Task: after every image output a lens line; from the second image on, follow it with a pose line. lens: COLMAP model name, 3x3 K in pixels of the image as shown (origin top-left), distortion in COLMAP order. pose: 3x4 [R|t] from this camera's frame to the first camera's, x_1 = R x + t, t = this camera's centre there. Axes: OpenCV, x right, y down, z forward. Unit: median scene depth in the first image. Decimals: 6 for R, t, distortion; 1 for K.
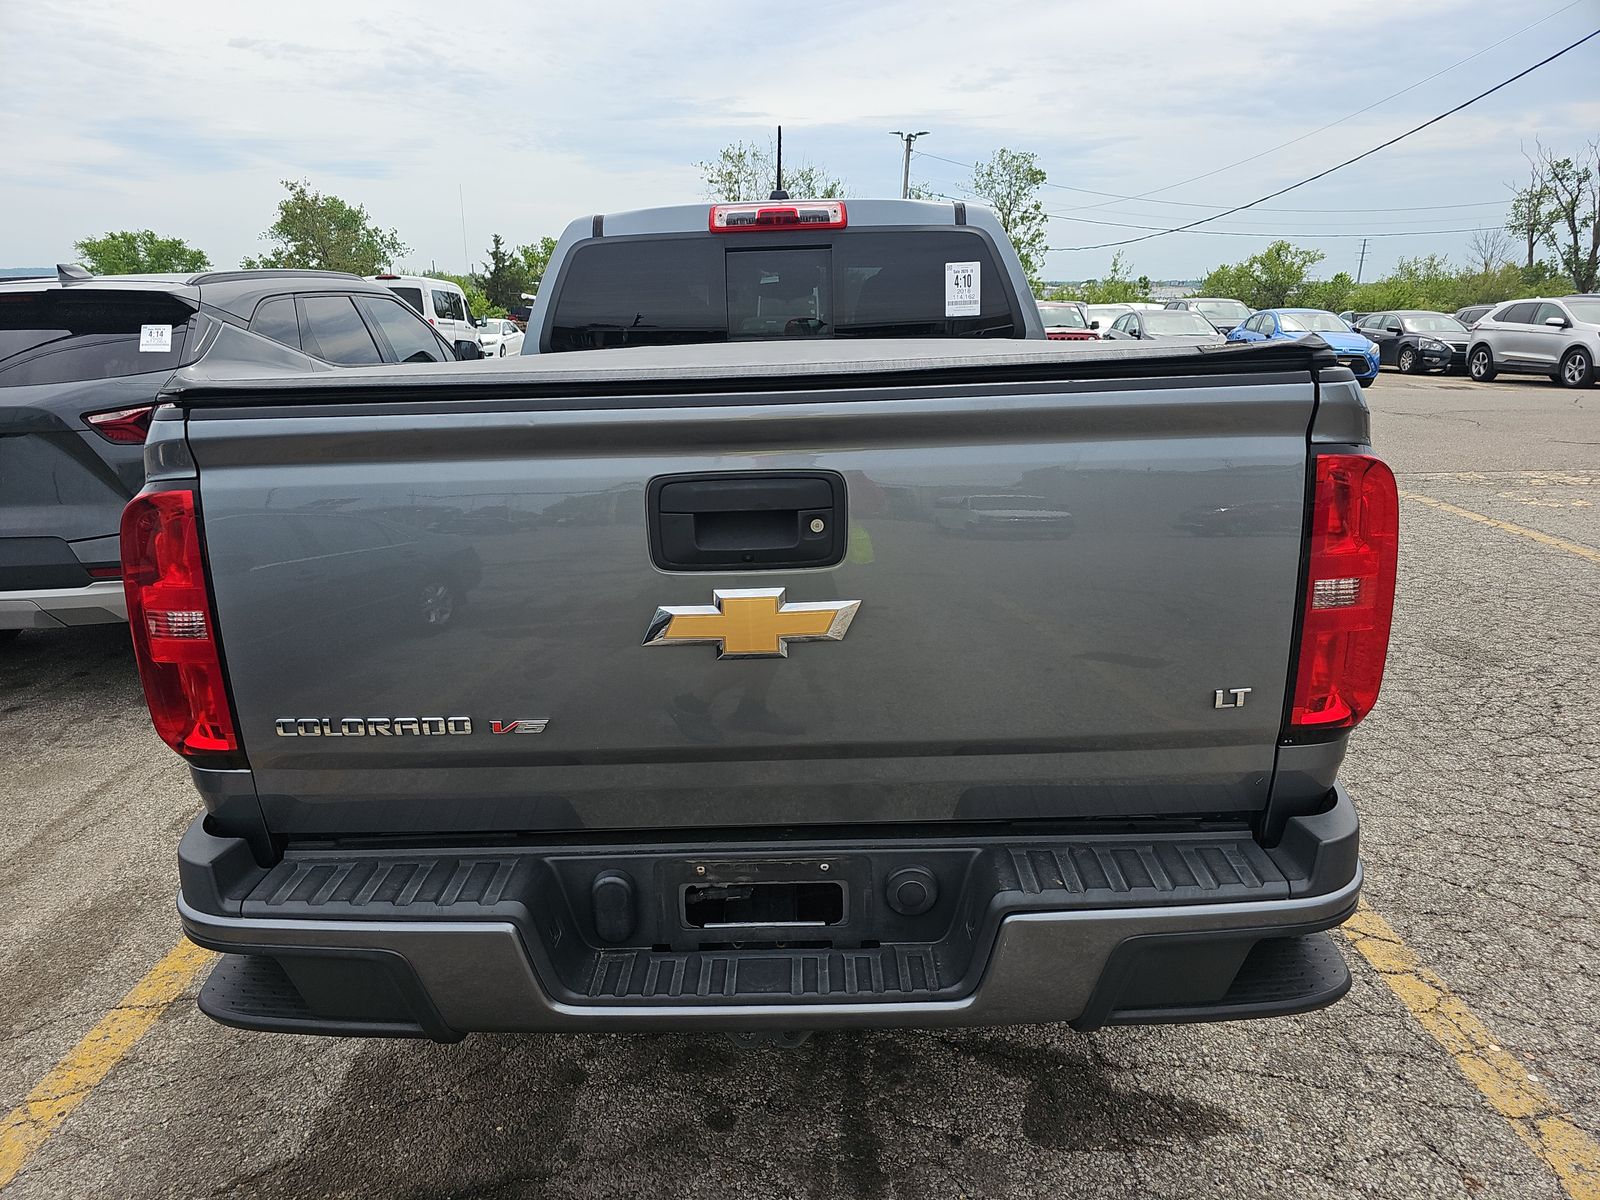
lens RADIAL K [[1066.8, 0, 802.1], [0, 1066.8, 619.6], [0, 0, 1]] dist [0.051411, -0.048658]
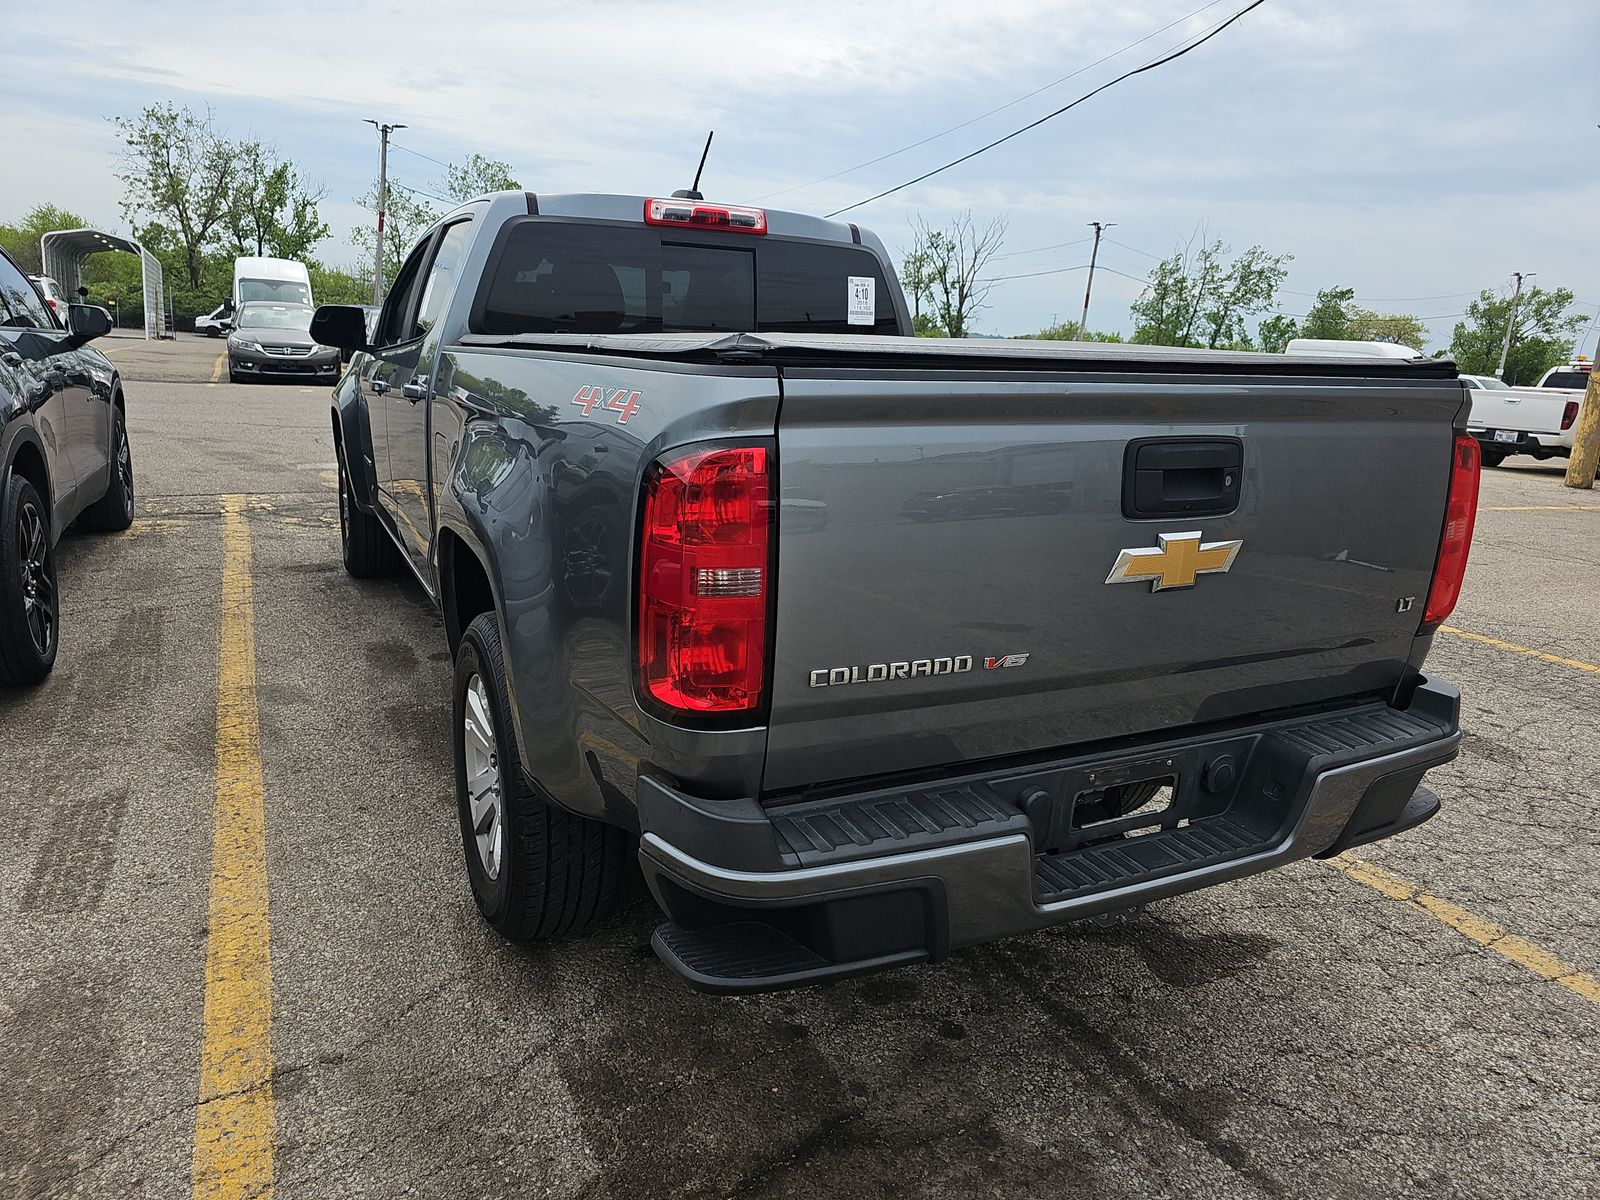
lens RADIAL K [[1071.2, 0, 802.4], [0, 1071.2, 604.7], [0, 0, 1]] dist [0.051160, -0.049057]
pose [[0.882284, -0.049905, 0.468064, -0.449507], [0.061902, 0.998029, -0.010273, 0.017730], [-0.466629, 0.038038, 0.883635, 0.044937]]
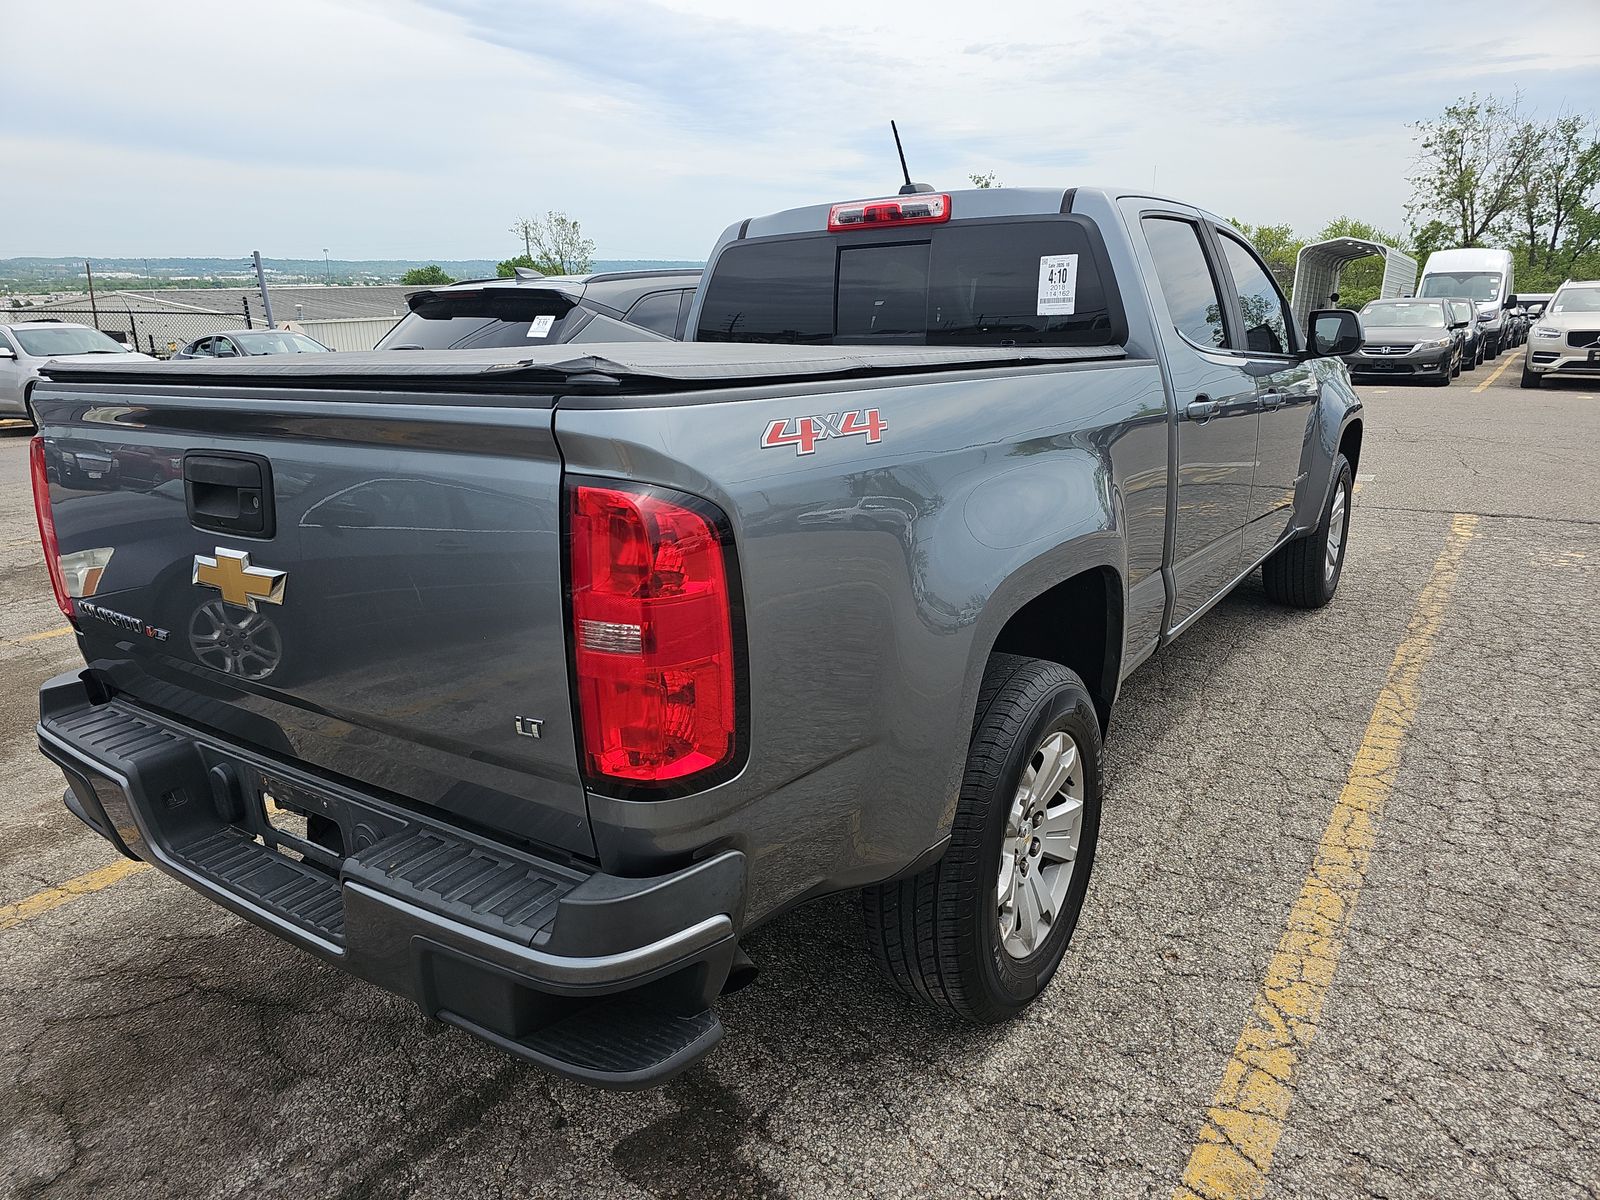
lens RADIAL K [[1094.1, 0, 800.0], [0, 1094.1, 600.0], [0, 0, 1]] dist [0.044526, -0.057443]
pose [[0.823171, 0.150911, -0.547372, 0.513787], [-0.155129, 0.987130, 0.038860, -0.053084], [0.546191, 0.052925, 0.835987, 0.136128]]
